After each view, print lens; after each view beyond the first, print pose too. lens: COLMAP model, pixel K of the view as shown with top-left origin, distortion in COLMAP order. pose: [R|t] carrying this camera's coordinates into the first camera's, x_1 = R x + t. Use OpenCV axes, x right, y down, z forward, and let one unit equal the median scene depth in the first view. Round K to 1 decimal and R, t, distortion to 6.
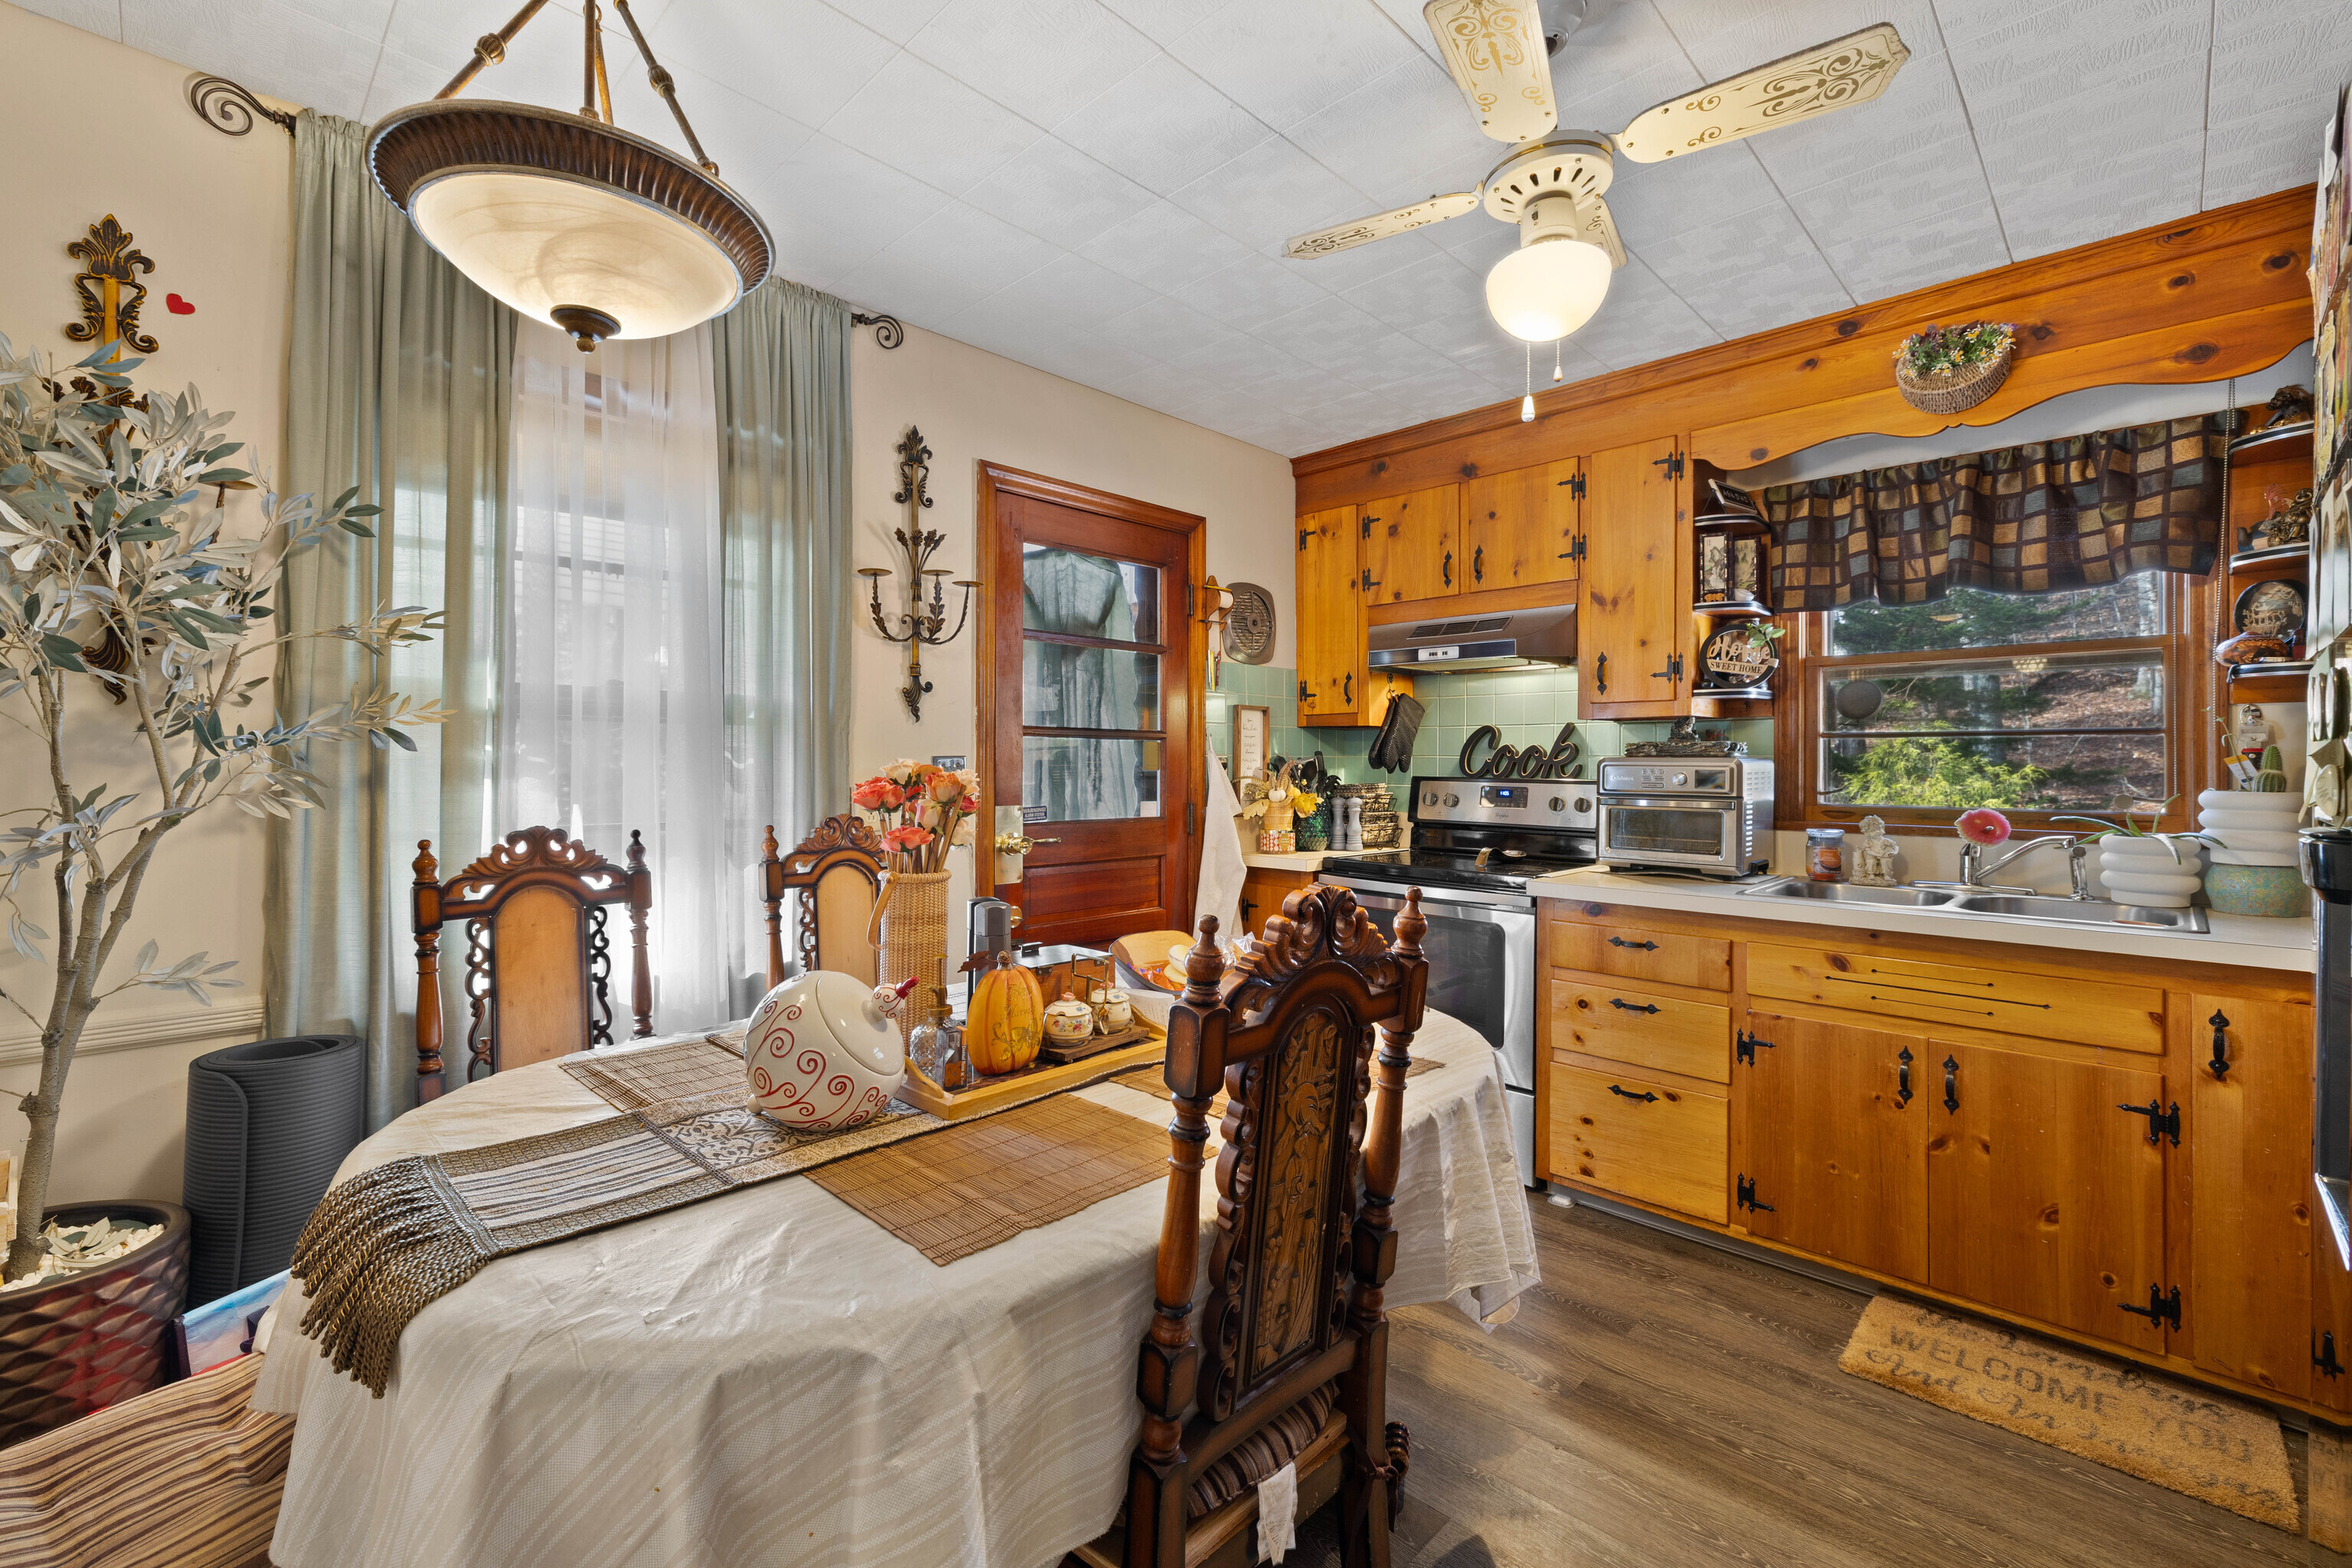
lens RADIAL K [[998.8, 0, 1169.3], [0, 998.8, 757.9], [0, 0, 1]] dist [0.000714, 0.000340]
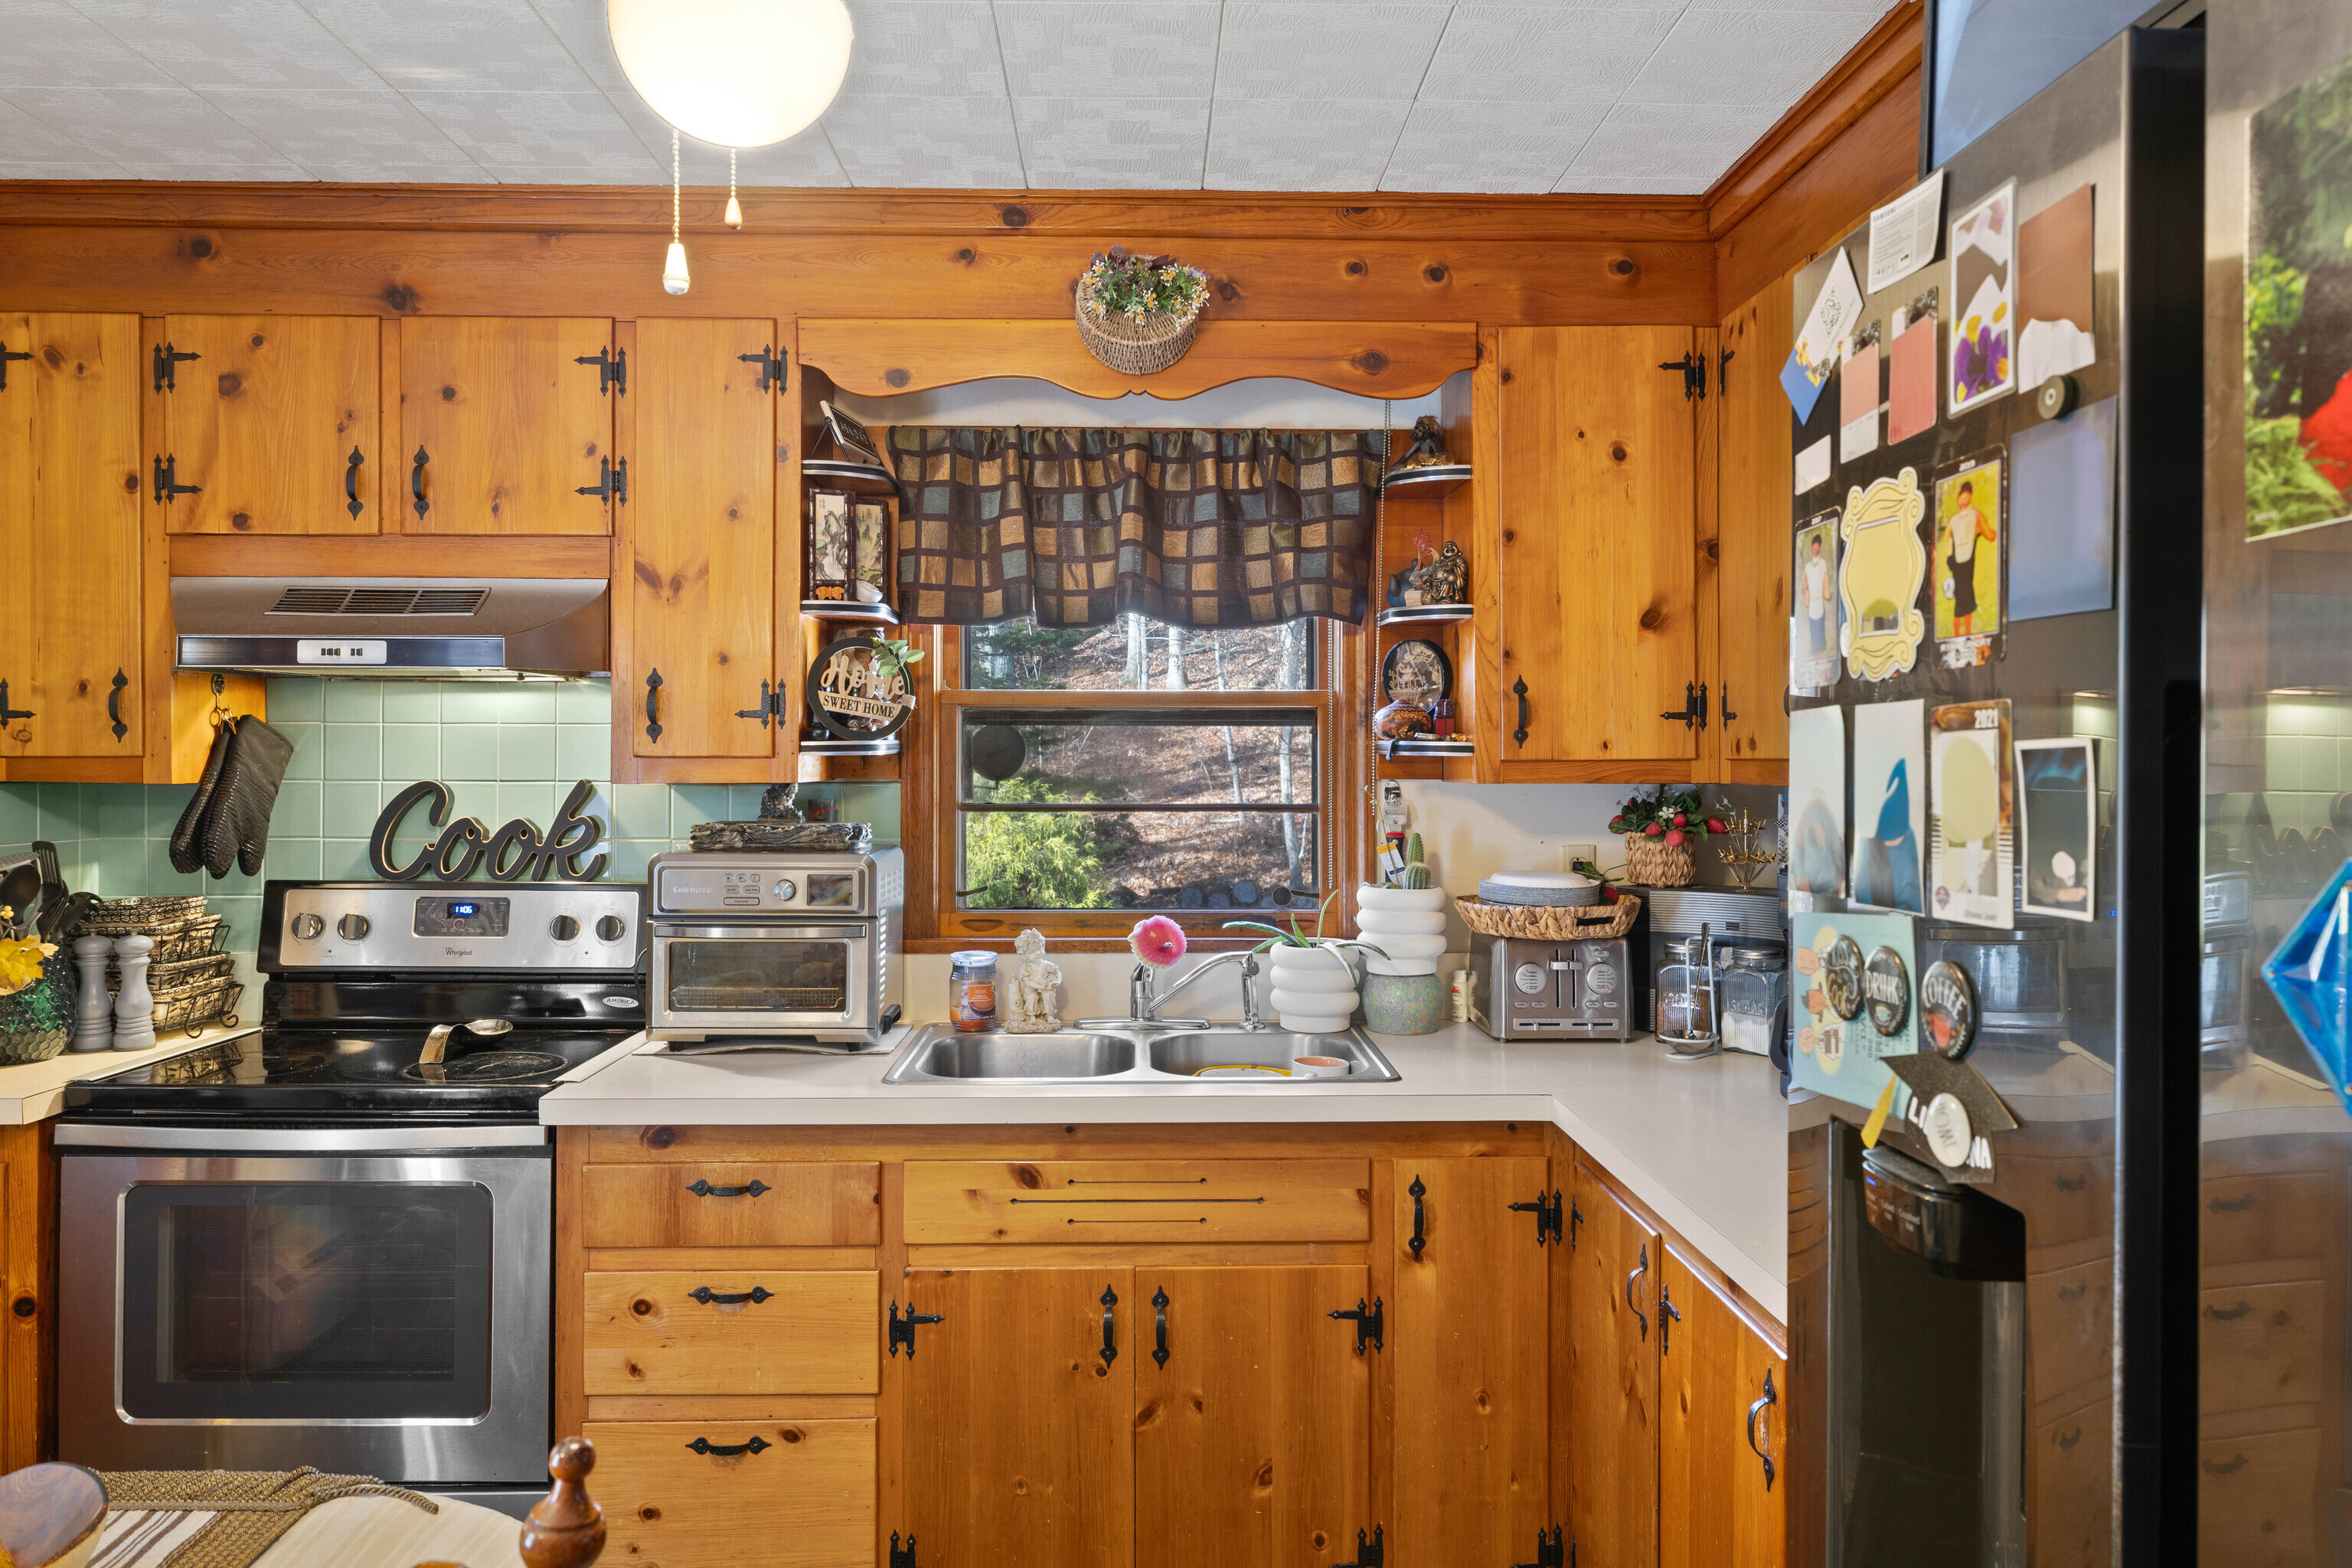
lens RADIAL K [[1592.3, 0, 1174.0], [0, 1592.3, 759.6], [0, 0, 1]] dist [-0.002868, 0.000946]
pose [[0.690652, -0.002785, 0.723182, -0.025493], [-0.005005, 0.999950, 0.008631, -0.070776], [-0.723170, -0.009581, 0.690603, 0.169415]]
